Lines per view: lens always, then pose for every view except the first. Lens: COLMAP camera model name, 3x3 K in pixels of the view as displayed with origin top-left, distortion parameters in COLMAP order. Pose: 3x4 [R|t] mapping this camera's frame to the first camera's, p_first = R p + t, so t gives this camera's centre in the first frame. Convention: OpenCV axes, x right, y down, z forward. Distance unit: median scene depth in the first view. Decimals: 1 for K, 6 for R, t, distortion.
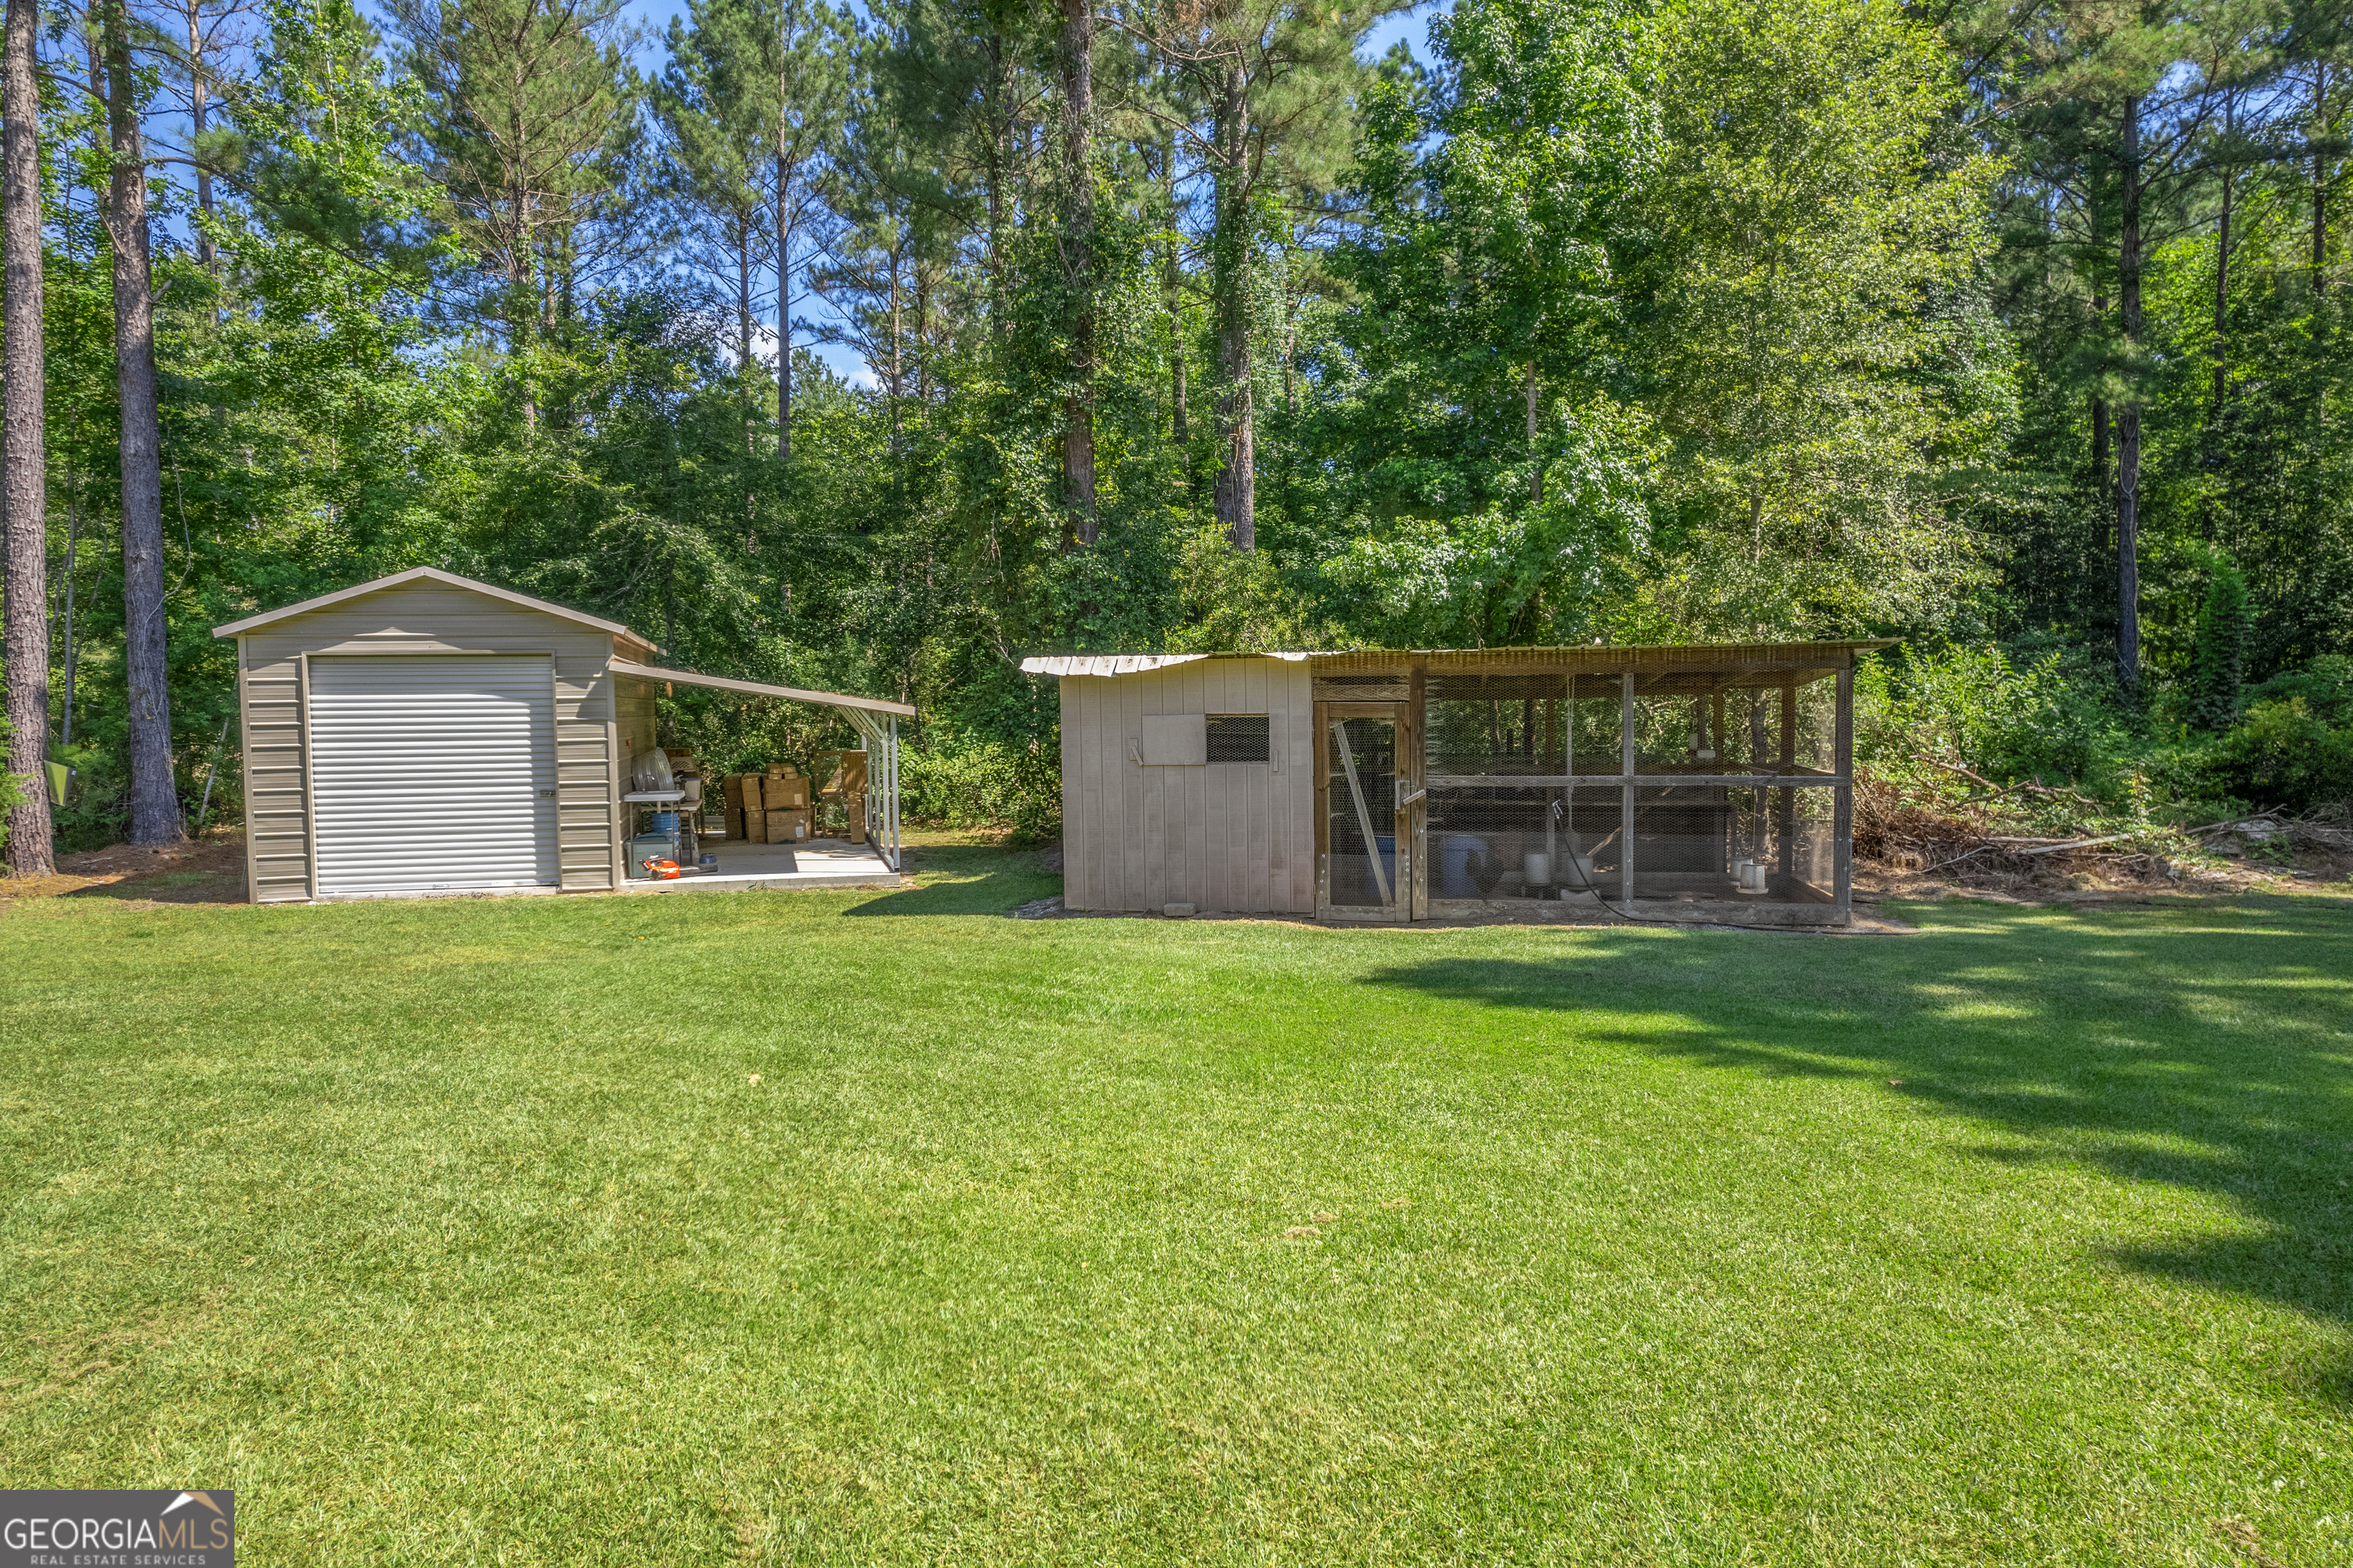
lens RADIAL K [[1487.1, 0, 1173.3], [0, 1487.1, 784.6], [0, 0, 1]] dist [-0.066129, 0.055010]
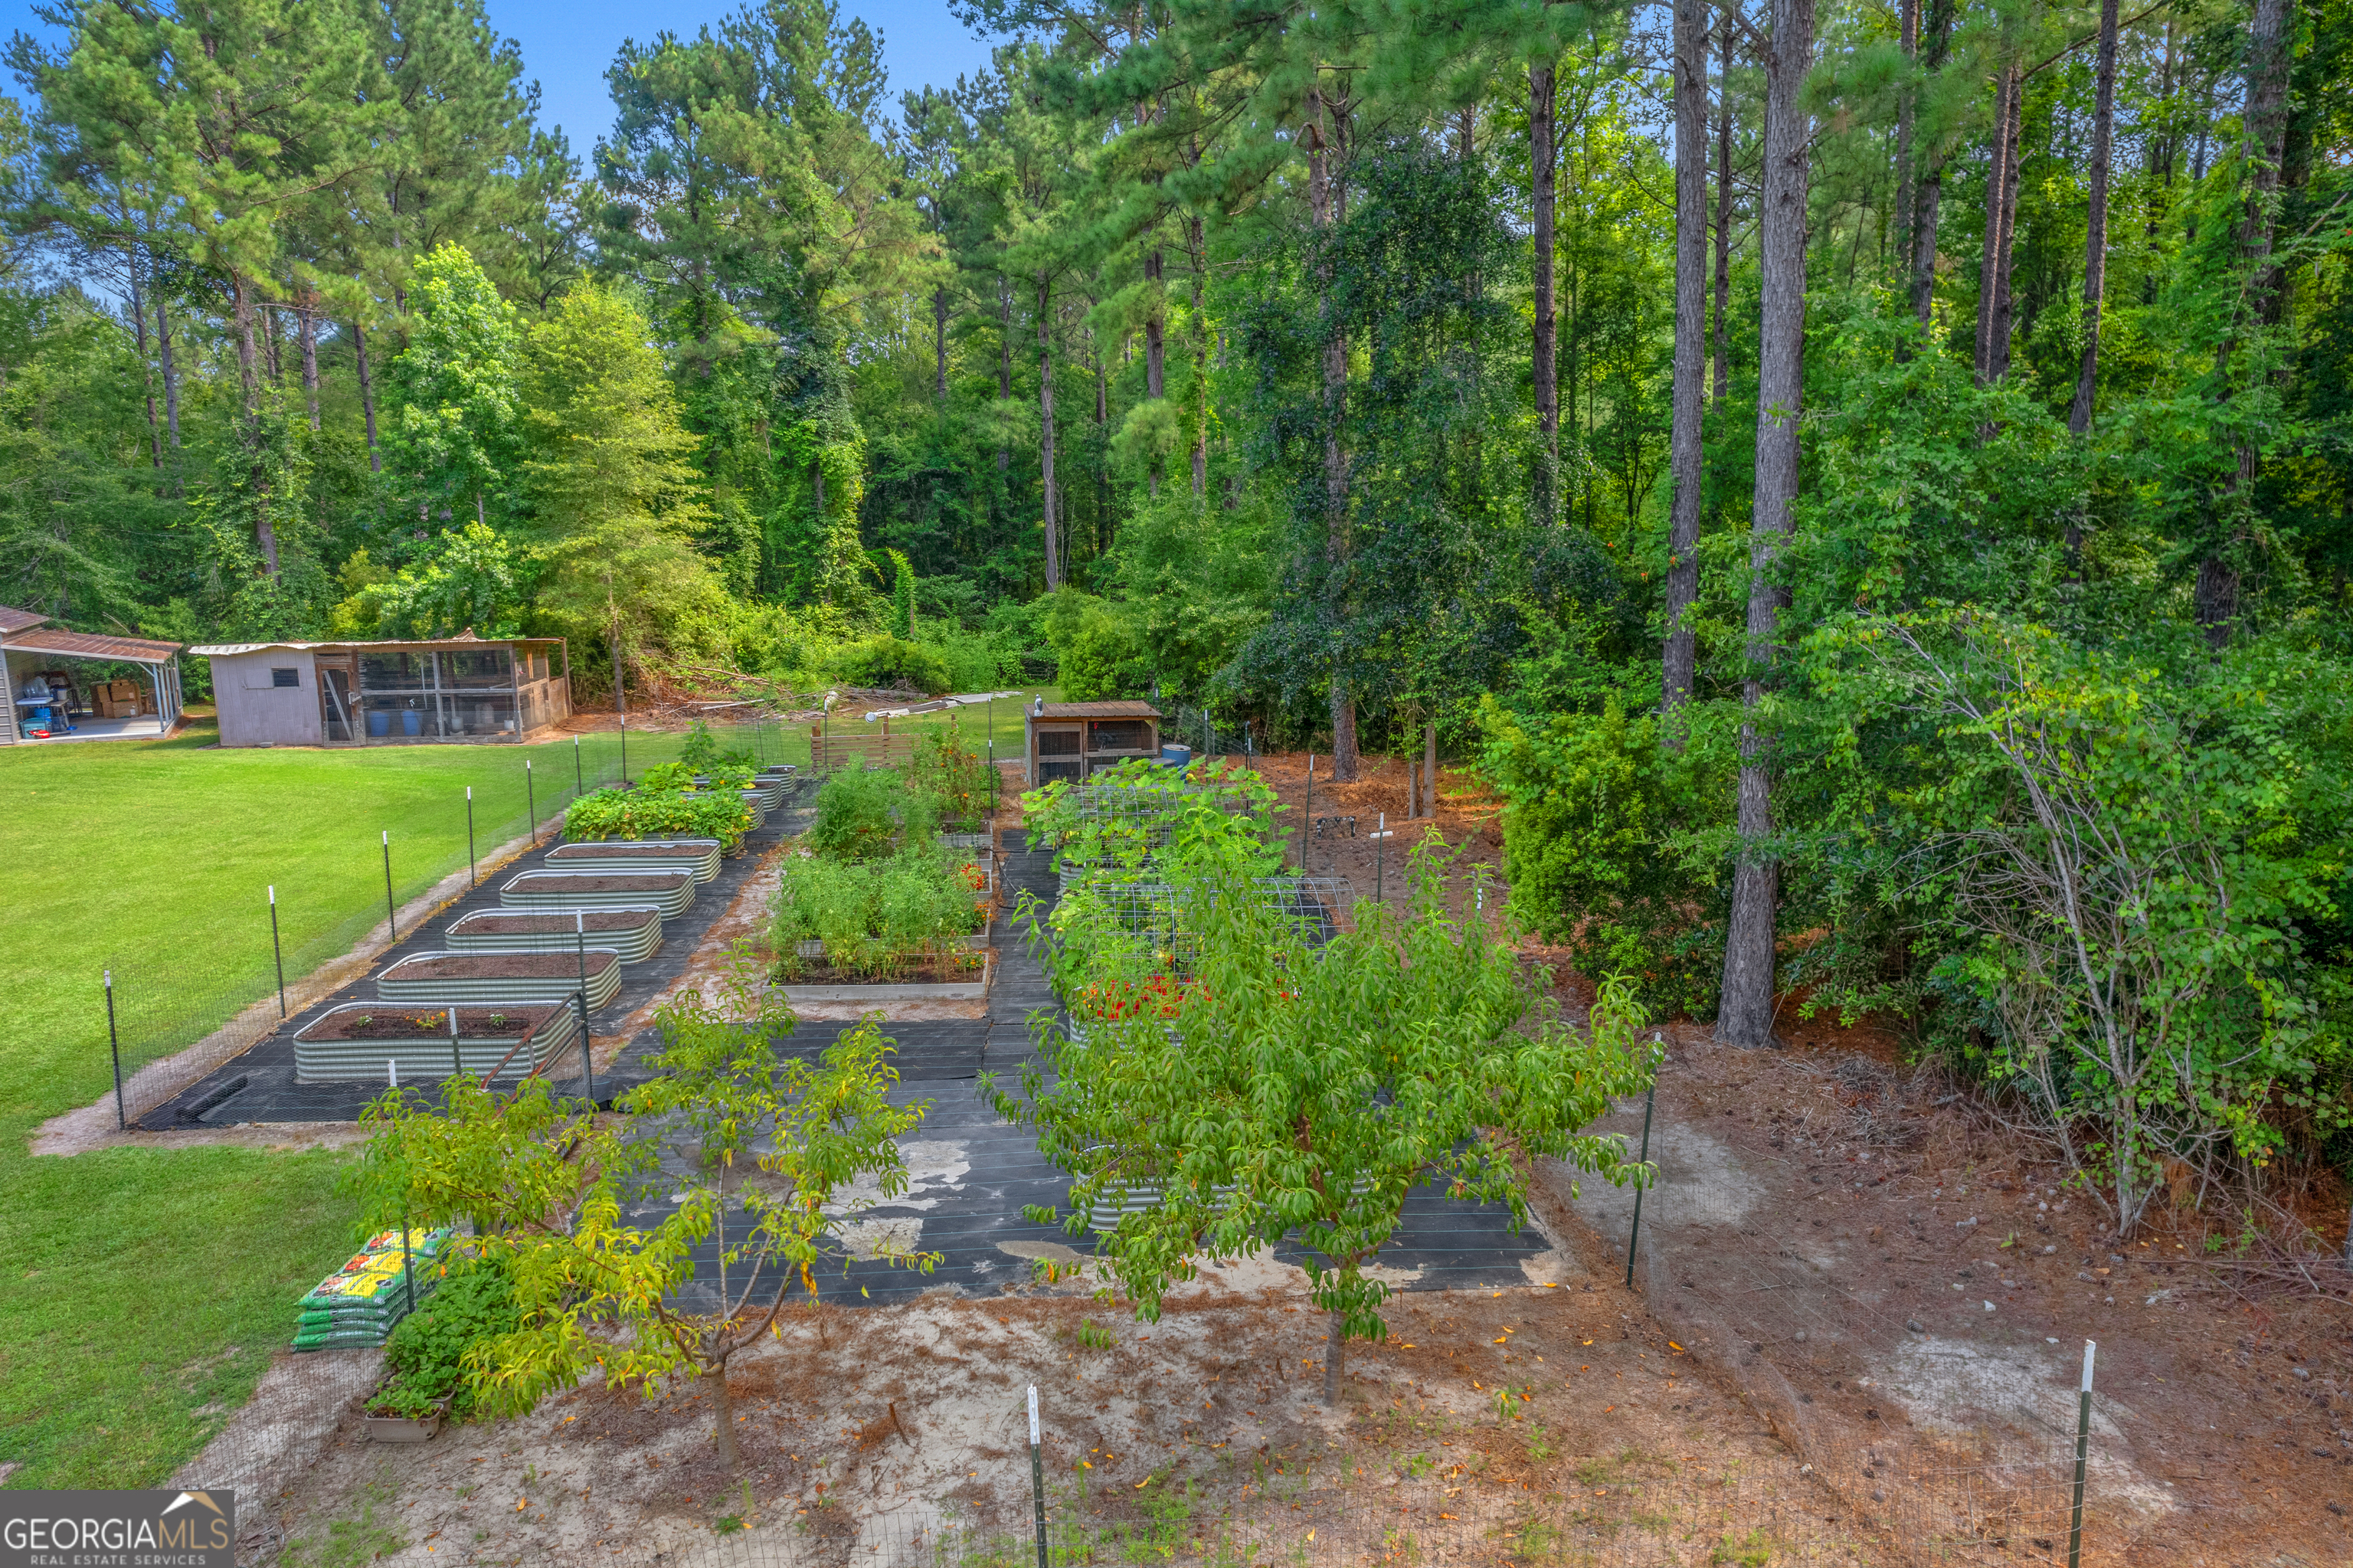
lens RADIAL K [[1487.1, 0, 1184.4], [0, 1487.1, 783.4], [0, 0, 1]] dist [-0.066129, 0.055010]
pose [[0.966812, -0.039516, 0.252414, 0.896566], [0.008658, 0.992466, 0.122211, -0.143725], [-0.255342, -0.115970, 0.959871, -1.839768]]
